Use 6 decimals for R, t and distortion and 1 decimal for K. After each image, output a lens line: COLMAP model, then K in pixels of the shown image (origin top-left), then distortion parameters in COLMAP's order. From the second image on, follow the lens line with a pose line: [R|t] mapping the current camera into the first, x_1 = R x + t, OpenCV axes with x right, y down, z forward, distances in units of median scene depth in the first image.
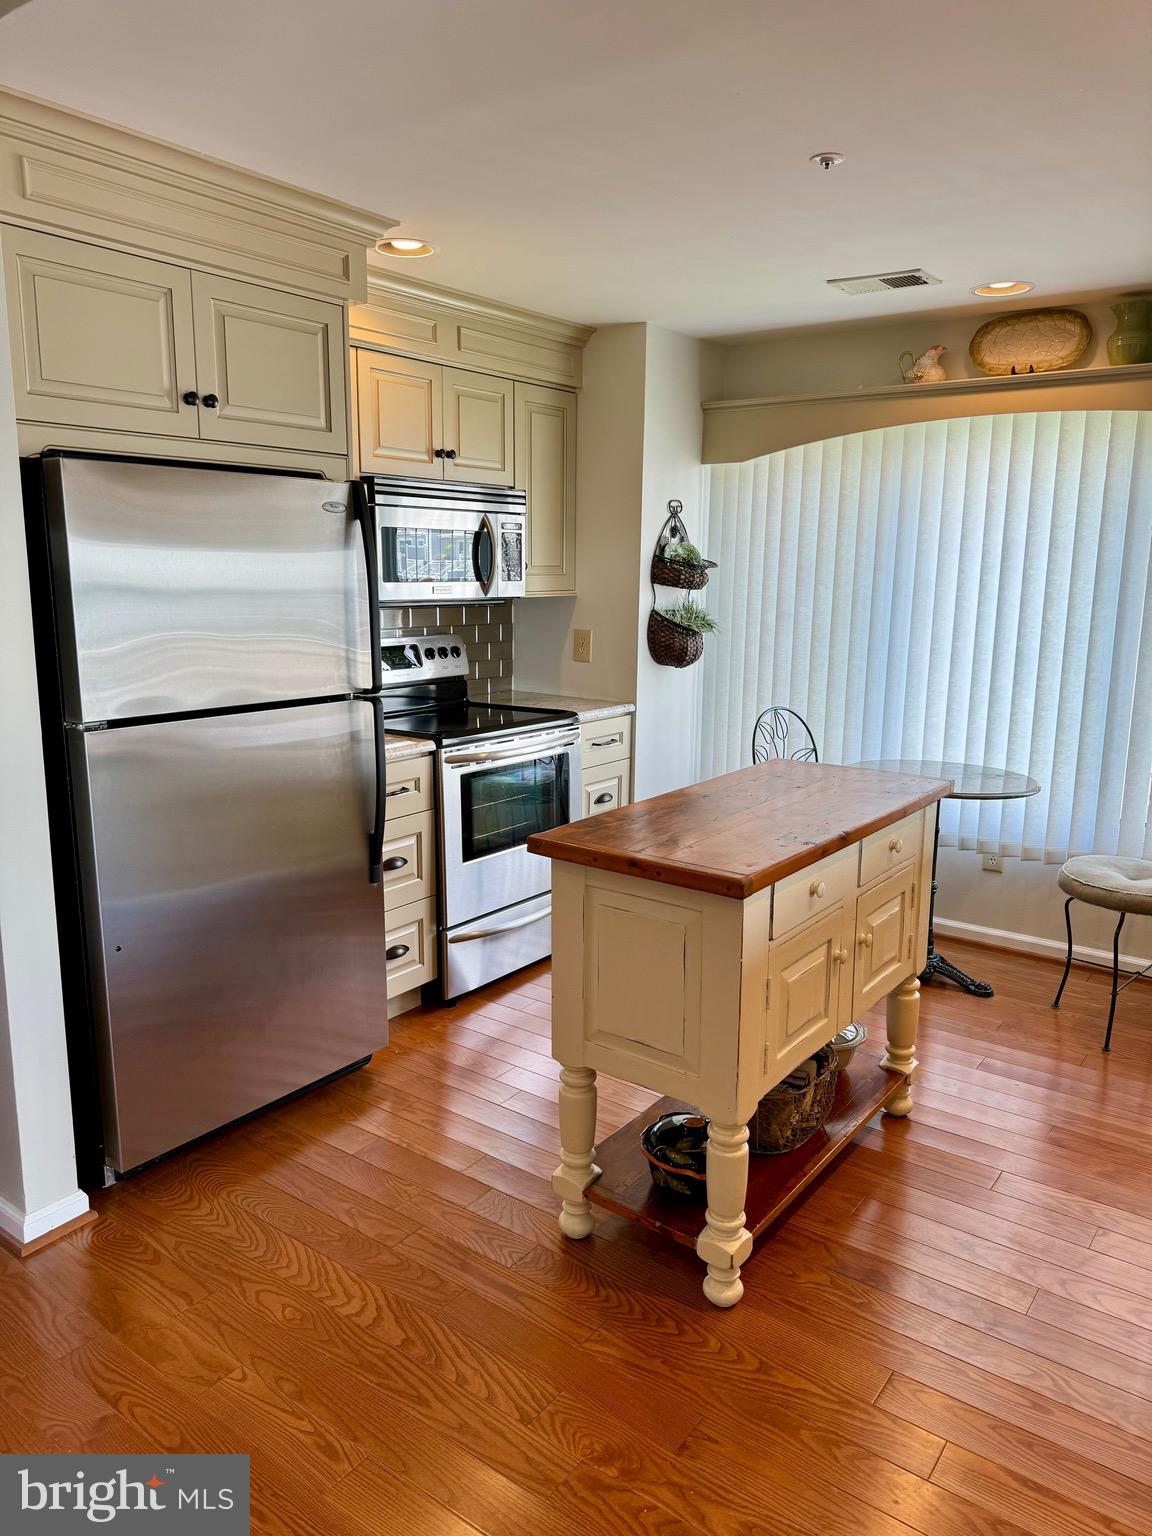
lens RADIAL K [[1096.8, 0, 576.0], [0, 1096.8, 768.0], [0, 0, 1]] dist [0.006993, 0.003144]
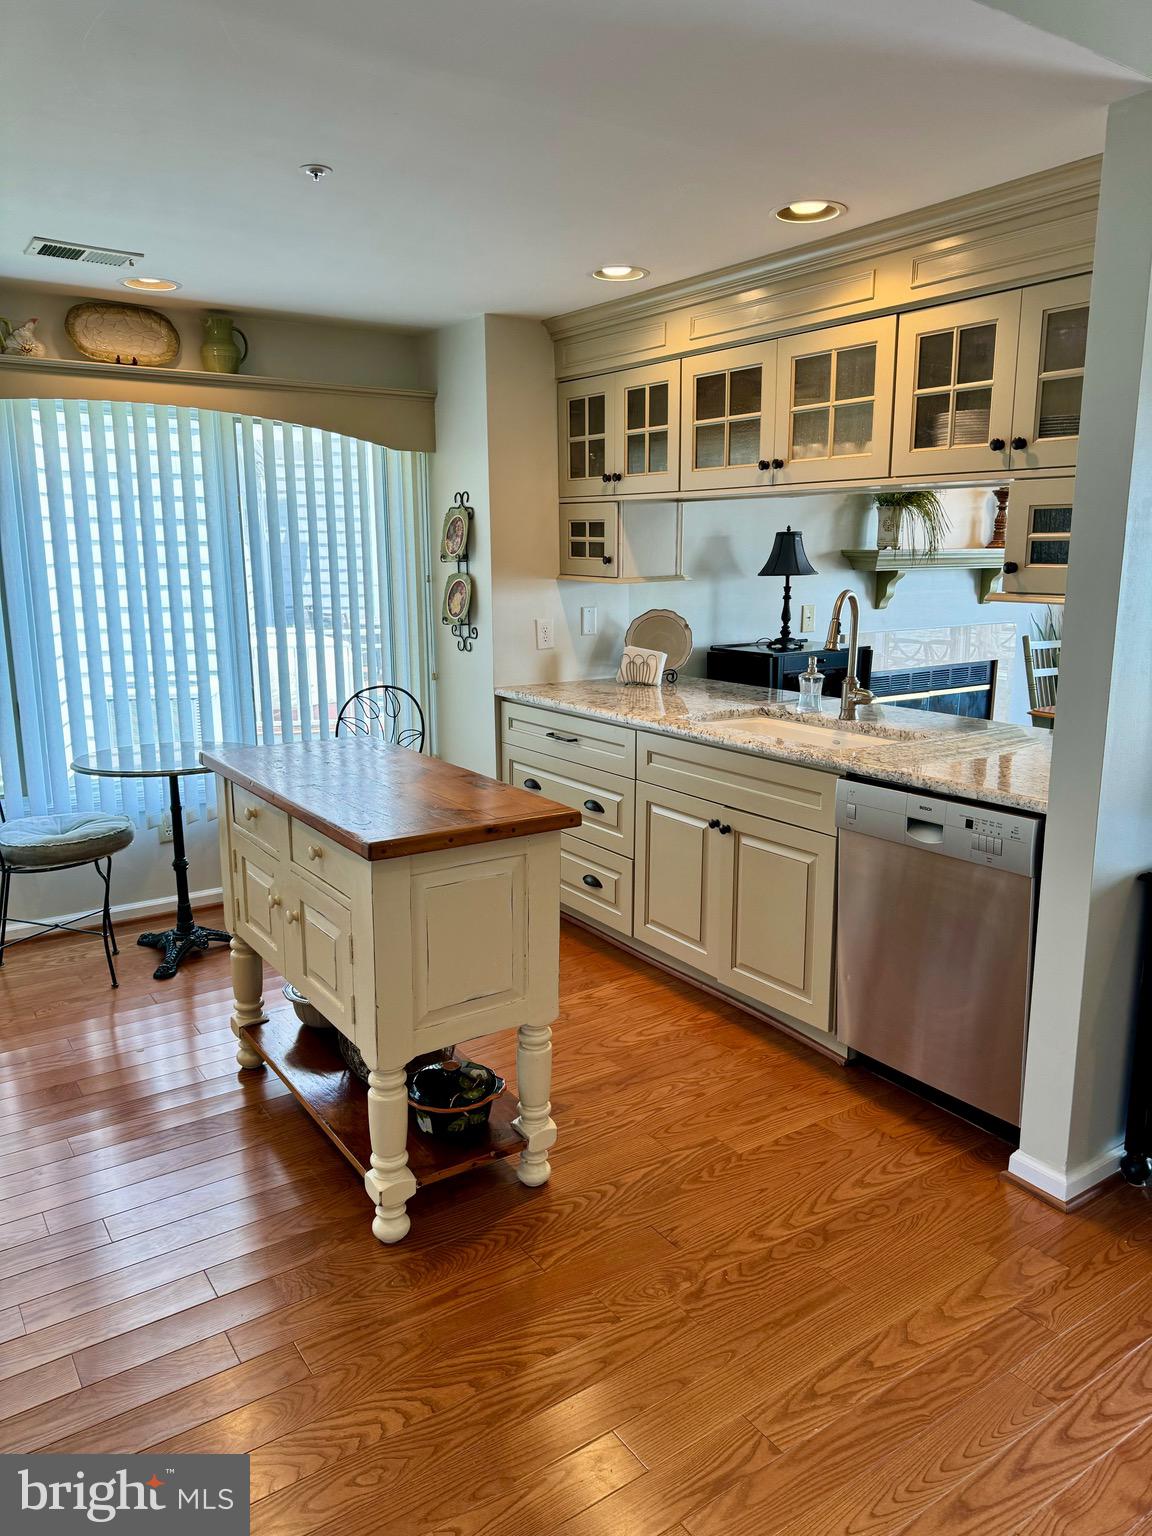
lens RADIAL K [[1083.2, 0, 576.0], [0, 1083.2, 768.0], [0, 0, 1]] dist [-0.003858, -0.000256]
pose [[0.325071, -0.200775, 0.924131, -0.589137], [0.180716, 0.972383, 0.147690, -0.075403], [-0.928262, 0.118996, 0.352377, 0.355383]]
